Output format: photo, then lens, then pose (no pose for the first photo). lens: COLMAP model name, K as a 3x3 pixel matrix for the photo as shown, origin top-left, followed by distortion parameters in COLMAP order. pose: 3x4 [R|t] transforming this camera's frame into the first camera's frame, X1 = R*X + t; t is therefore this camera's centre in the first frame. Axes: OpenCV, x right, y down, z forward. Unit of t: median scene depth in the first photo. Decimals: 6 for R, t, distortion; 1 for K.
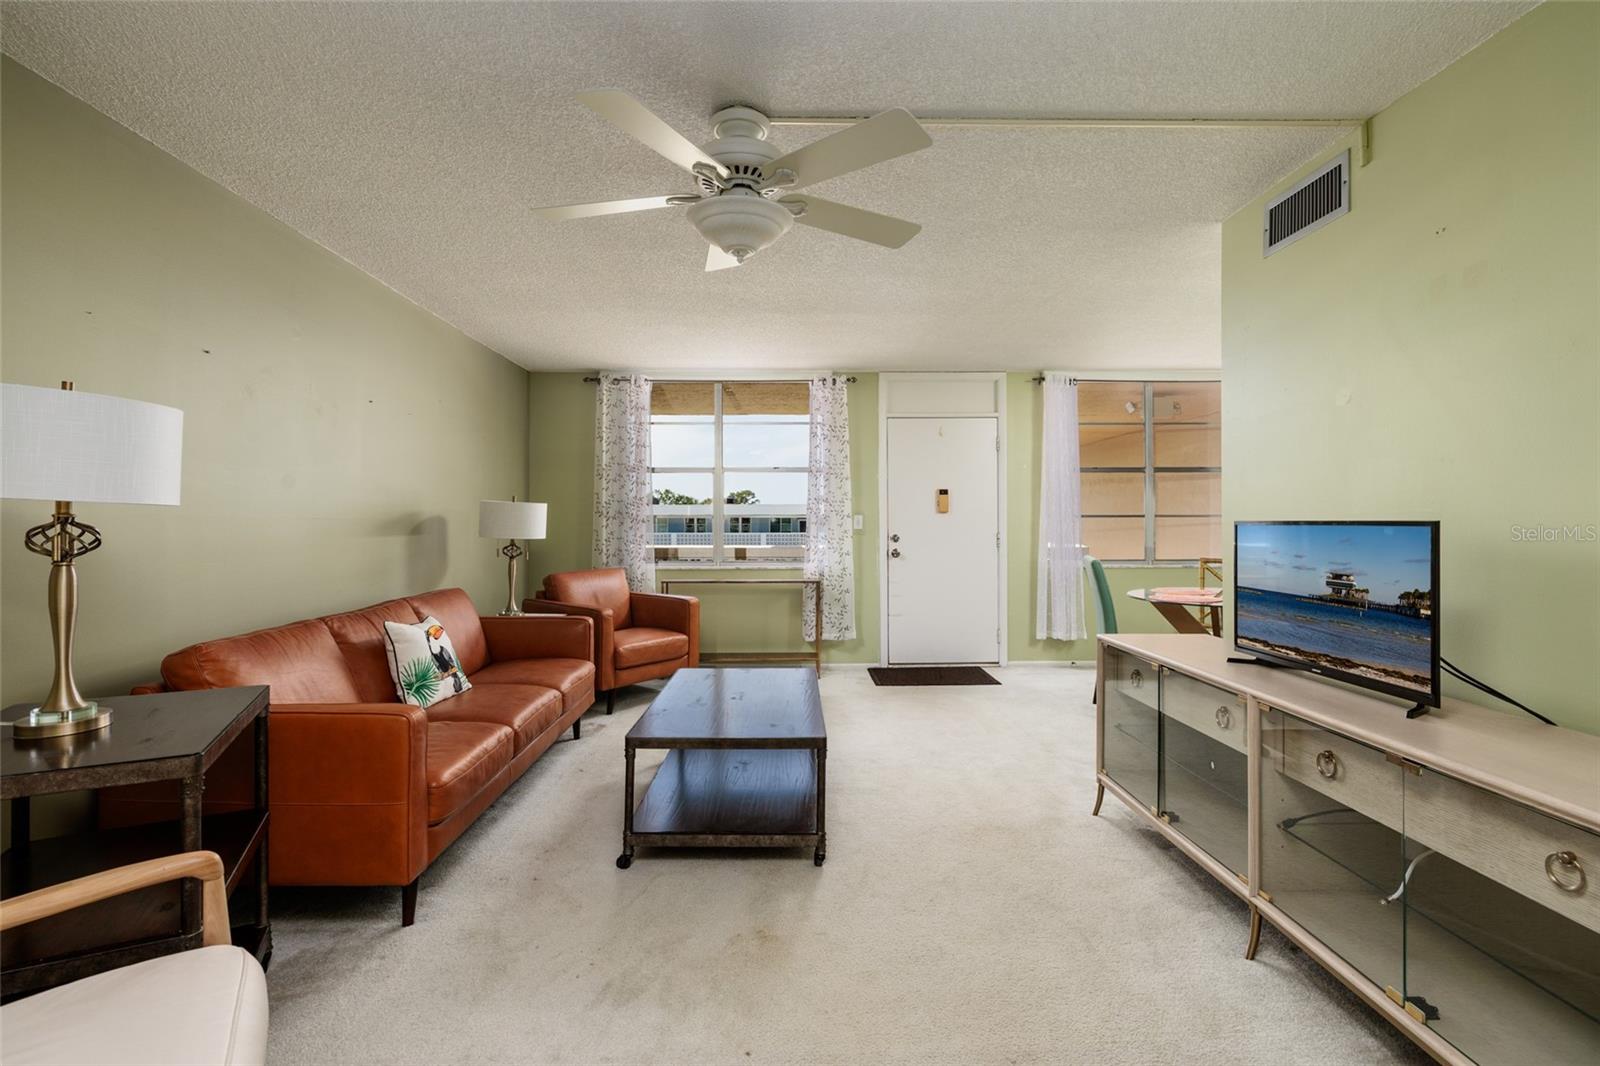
lens RADIAL K [[723.2, 0, 799.2], [0, 723.2, 527.2], [0, 0, 1]] dist [-0.004183, 0.000170]
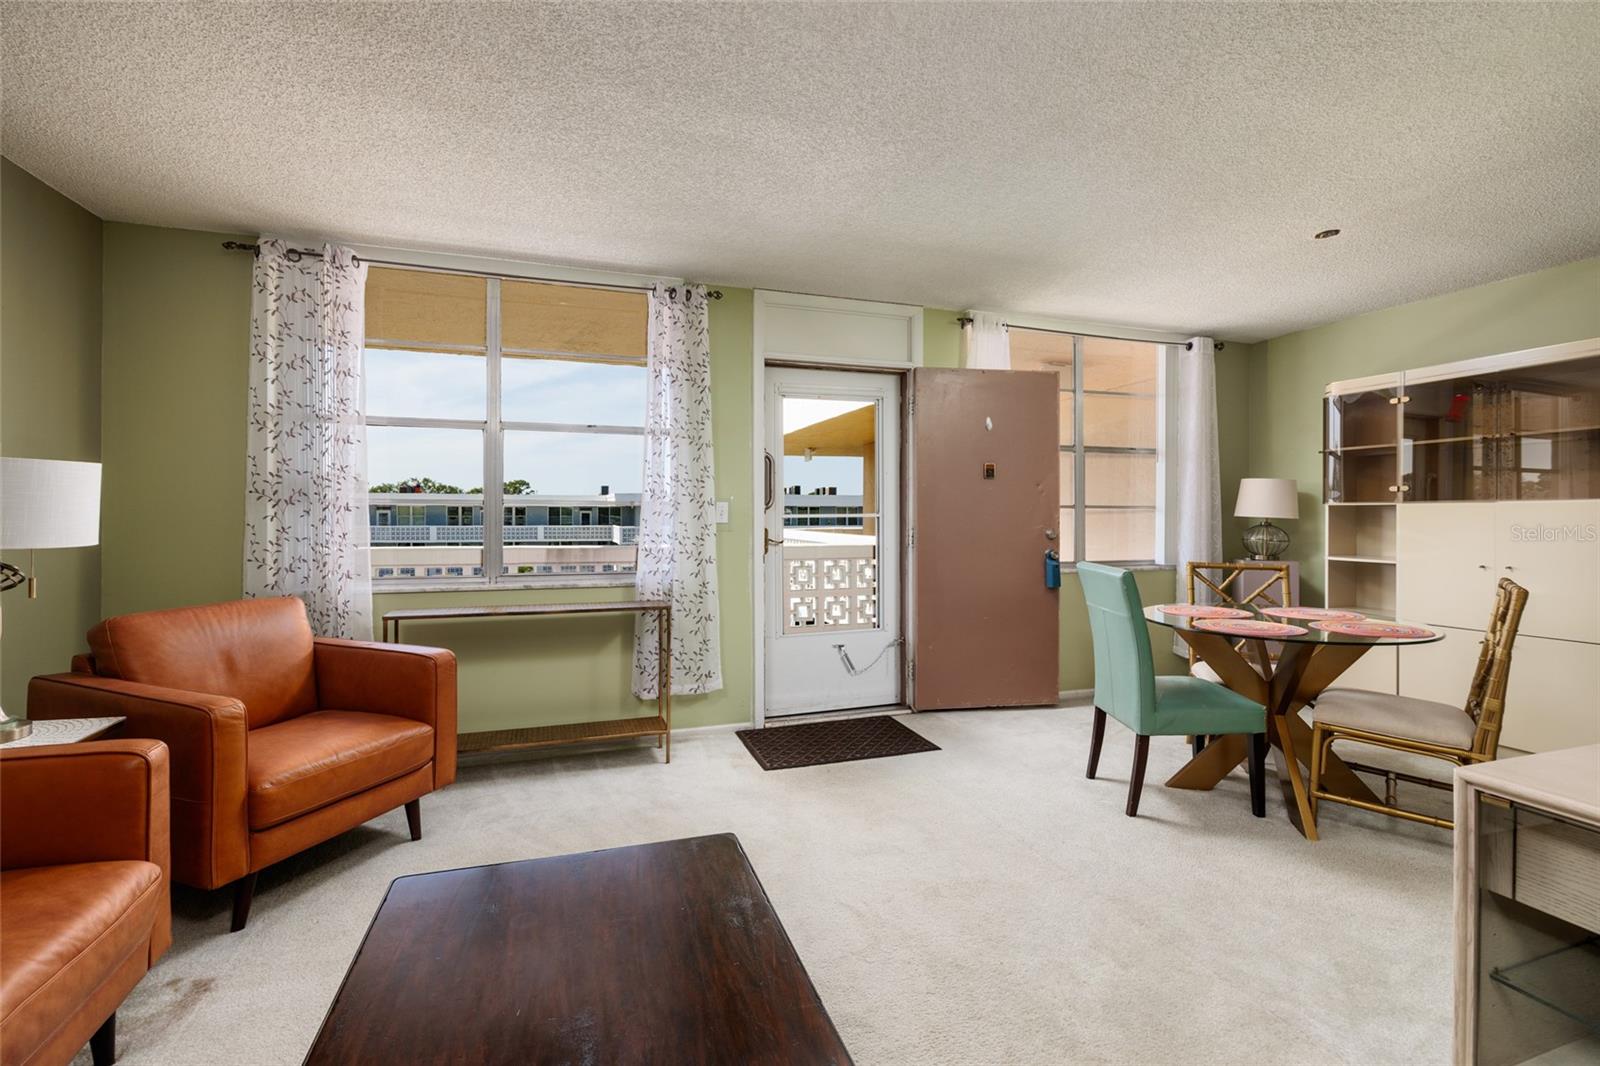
lens RADIAL K [[723.2, 0, 809.1], [0, 723.2, 524.6], [0, 0, 1]] dist [-0.004183, 0.000170]
pose [[0.953172, 0.001126, 0.302426, -0.044176], [-0.003112, 0.999977, 0.006086, 0.000150], [-0.302412, -0.006742, 0.953154, 0.352732]]
